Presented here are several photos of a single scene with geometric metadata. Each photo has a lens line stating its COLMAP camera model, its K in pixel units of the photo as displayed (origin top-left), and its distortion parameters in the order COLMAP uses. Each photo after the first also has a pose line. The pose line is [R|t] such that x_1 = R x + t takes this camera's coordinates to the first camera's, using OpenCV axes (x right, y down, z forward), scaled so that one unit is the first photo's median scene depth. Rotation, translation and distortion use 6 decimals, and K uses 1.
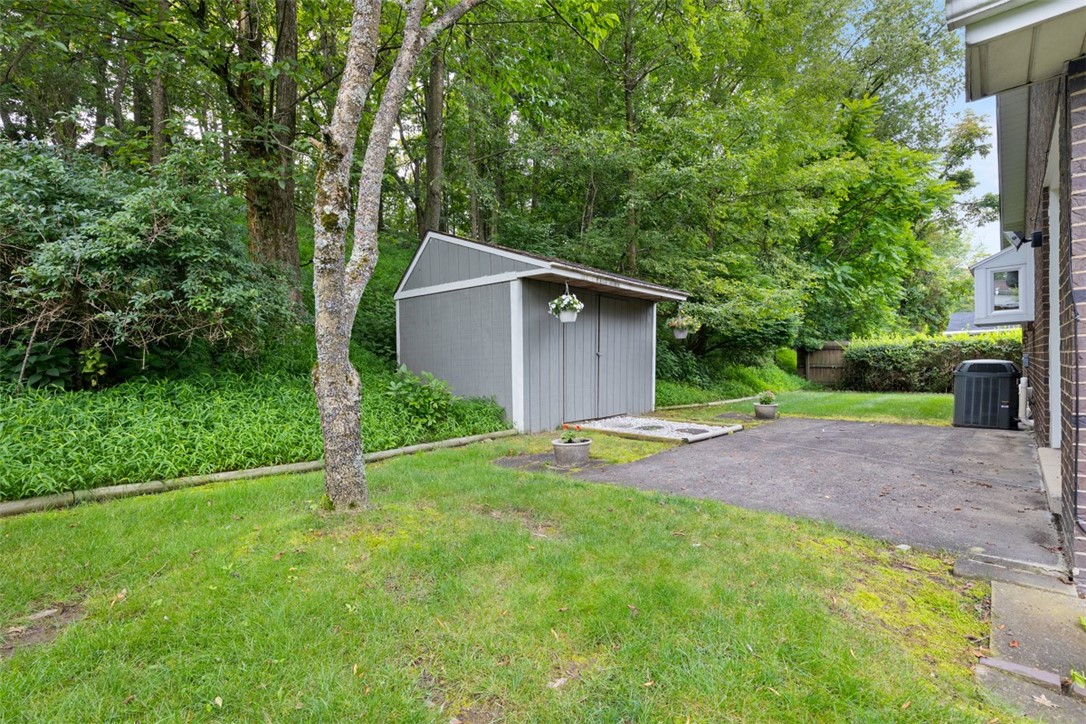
lens RADIAL K [[513.9, 0, 538.7], [0, 513.9, 370.7], [0, 0, 1]] dist [0.000746, 0.000110]
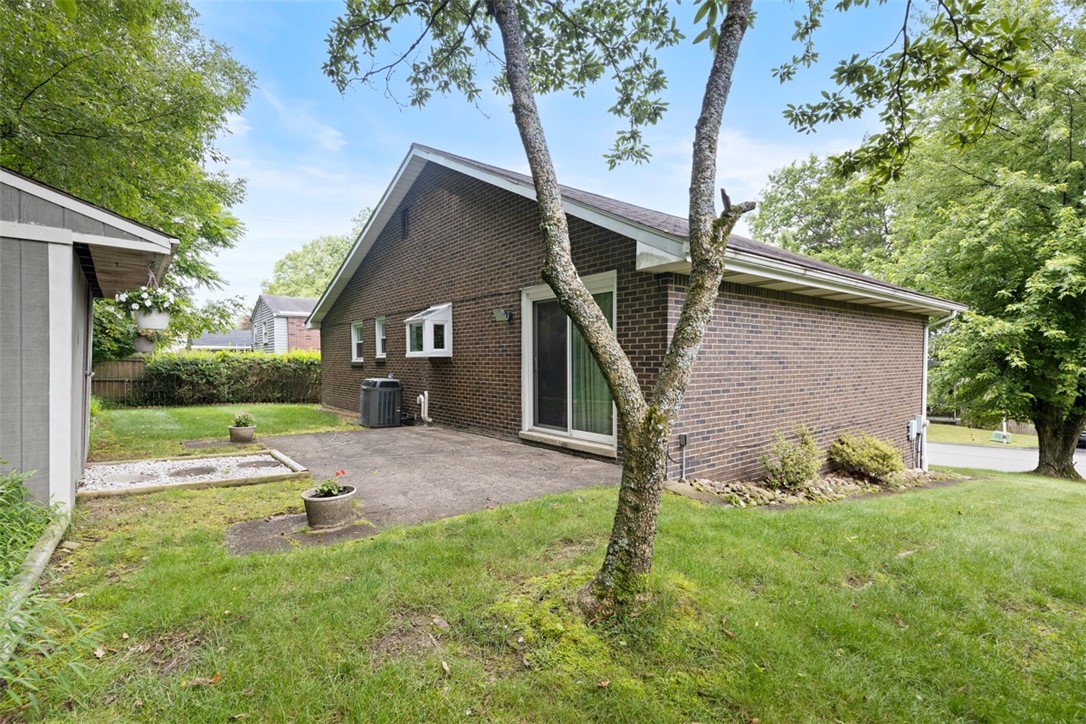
lens RADIAL K [[513.9, 0, 538.7], [0, 513.9, 370.7], [0, 0, 1]] dist [0.000746, 0.000110]
pose [[0.146245, 0.003731, 0.989241, -0.243788], [0.009479, 0.999942, -0.005173, -0.016251], [-0.989203, 0.010133, 0.146201, 0.199362]]
